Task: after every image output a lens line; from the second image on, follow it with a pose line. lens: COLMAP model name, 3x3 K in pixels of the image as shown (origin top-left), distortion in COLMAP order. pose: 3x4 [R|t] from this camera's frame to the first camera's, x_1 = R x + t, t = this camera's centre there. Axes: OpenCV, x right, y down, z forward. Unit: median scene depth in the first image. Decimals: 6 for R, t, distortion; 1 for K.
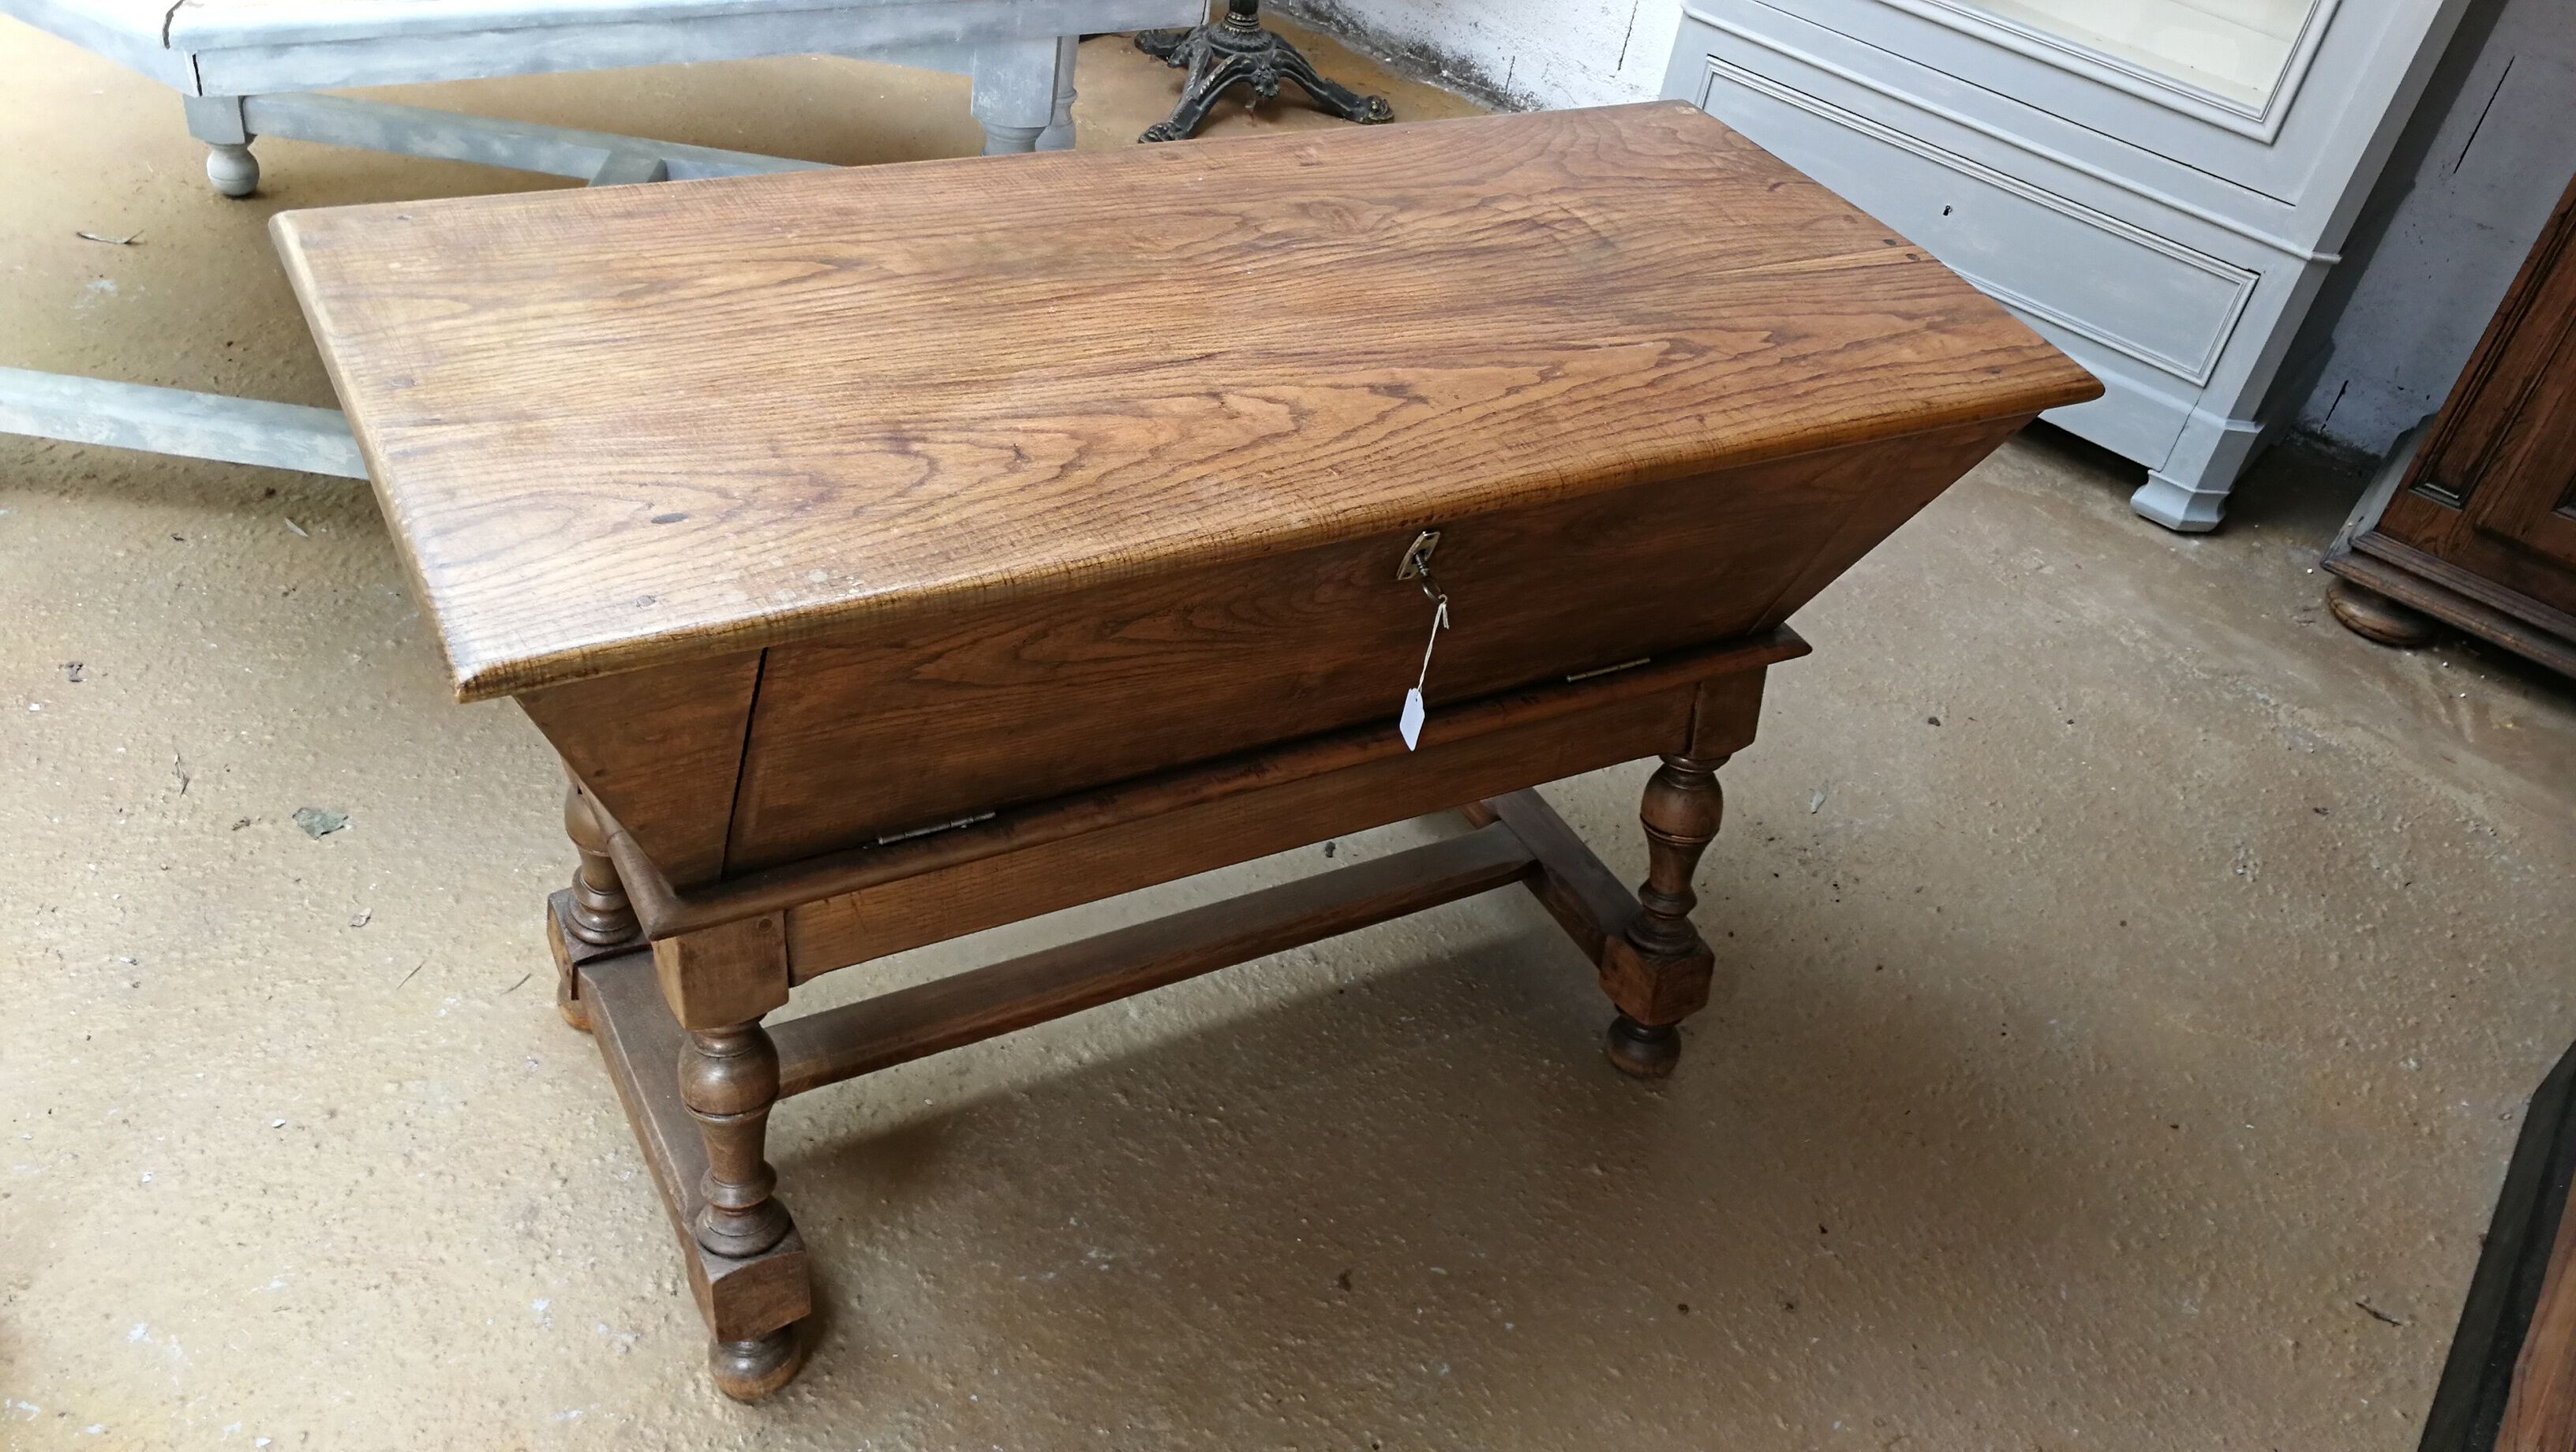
lens RADIAL K [[2109.9, 0, 1282.3], [0, 2109.9, 720.7], [0, 0, 1]] dist [0.019197, -0.019607]
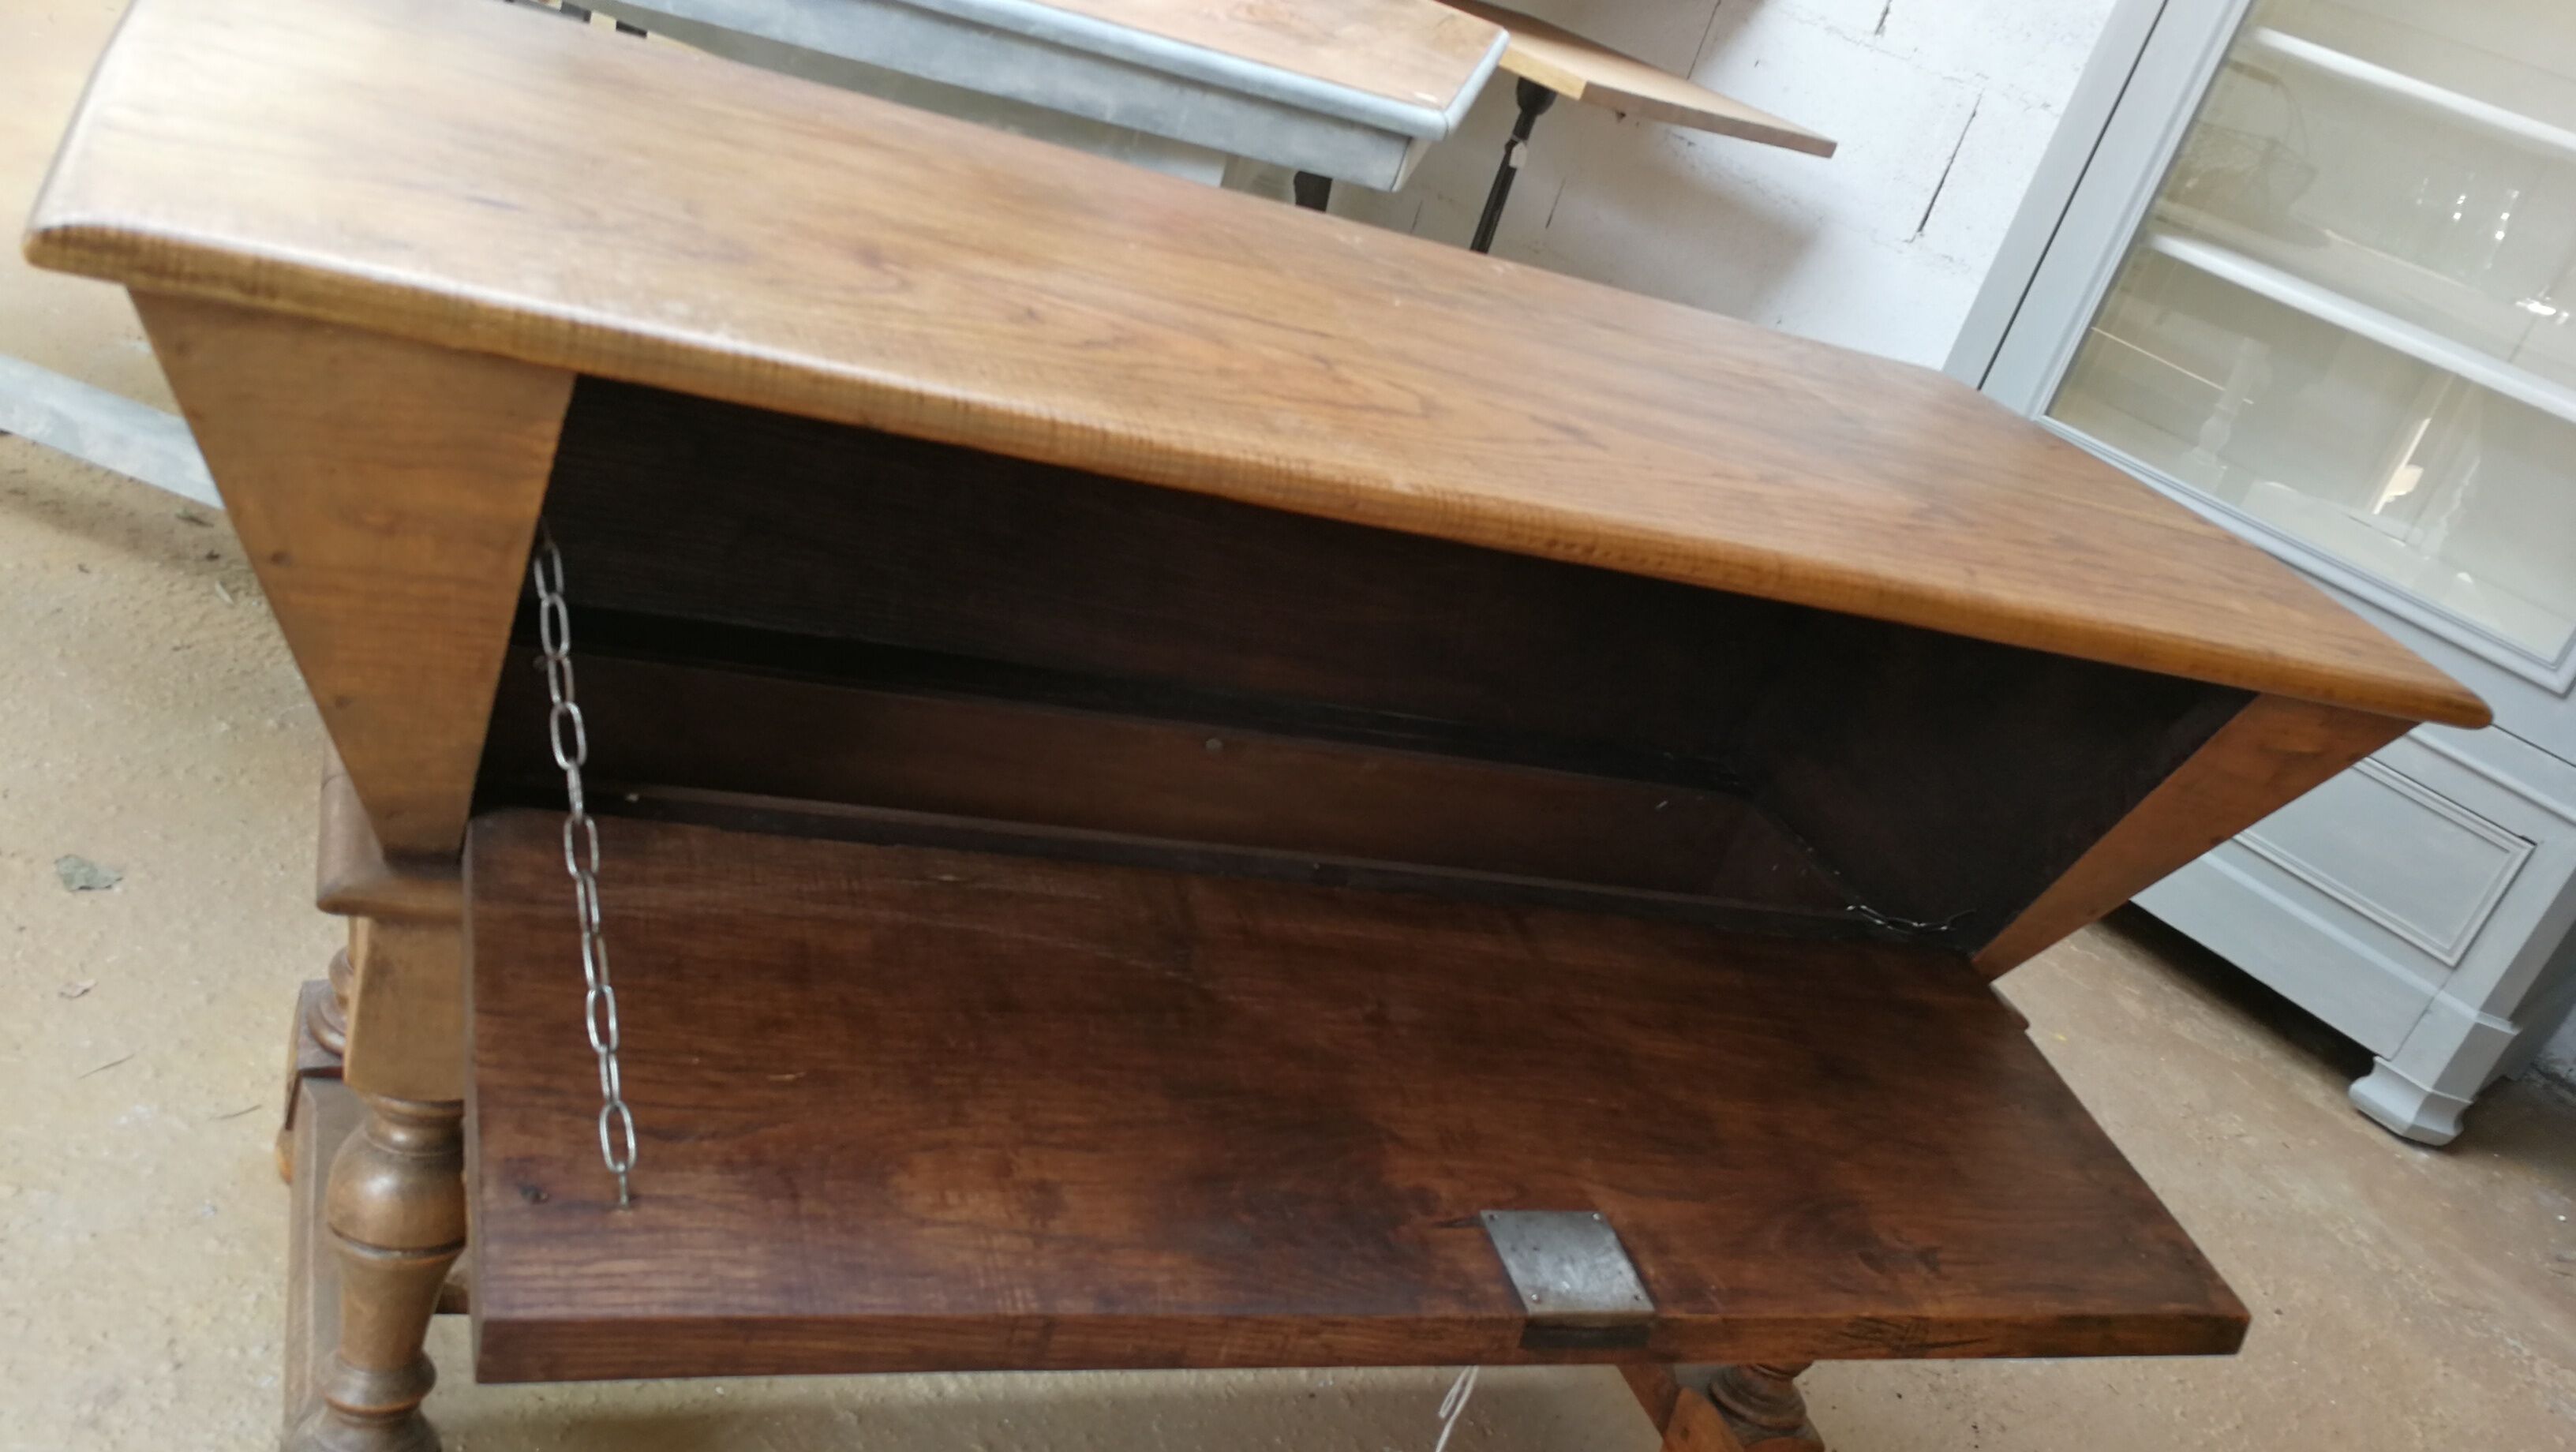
lens RADIAL K [[2109.9, 0, 1291.9], [0, 2109.9, 733.5], [0, 0, 1]] dist [0.019197, -0.019607]
pose [[0.977076, 0.204306, -0.059849, 0.015895], [-0.212858, 0.942497, -0.257665, 0.089573], [0.003765, 0.264498, 0.964379, 0.195496]]
